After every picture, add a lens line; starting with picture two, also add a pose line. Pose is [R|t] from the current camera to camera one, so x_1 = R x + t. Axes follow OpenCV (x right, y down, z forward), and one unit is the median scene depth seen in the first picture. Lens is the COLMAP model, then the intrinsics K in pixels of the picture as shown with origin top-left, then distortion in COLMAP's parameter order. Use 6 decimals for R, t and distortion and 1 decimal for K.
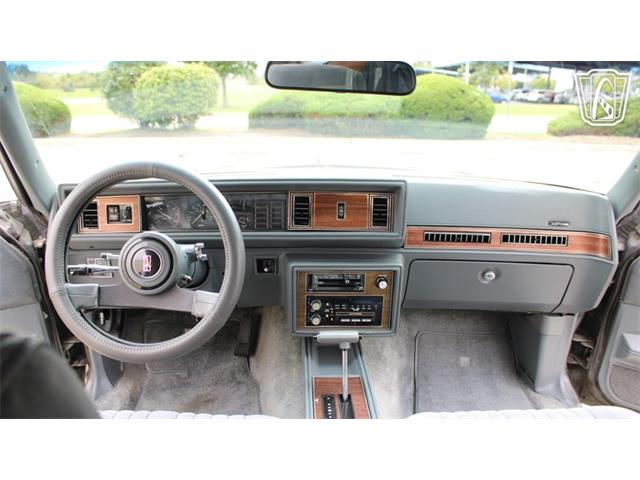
lens RADIAL K [[540.6, 0, 312.9], [0, 540.6, 254.9], [0, 0, 1]] dist [-0.058100, 0.001979]
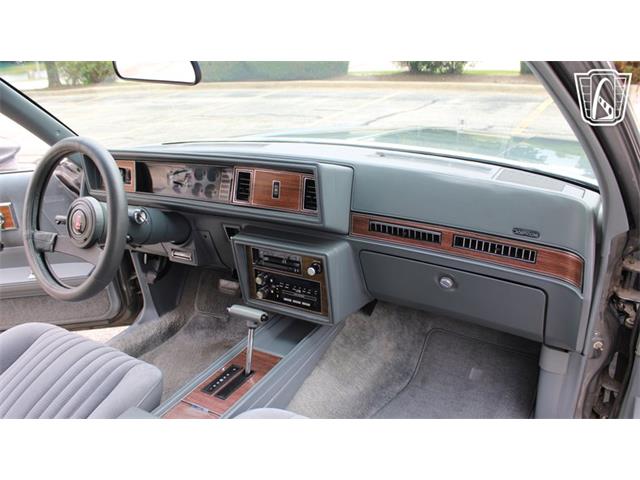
lens RADIAL K [[540.6, 0, 297.6], [0, 540.6, 268.2], [0, 0, 1]] dist [-0.058100, 0.001979]
pose [[0.839426, 0.168689, -0.516631, 0.583625], [-0.100594, 0.982410, 0.157327, -0.094824], [0.534083, -0.080094, 0.841630, 0.177831]]
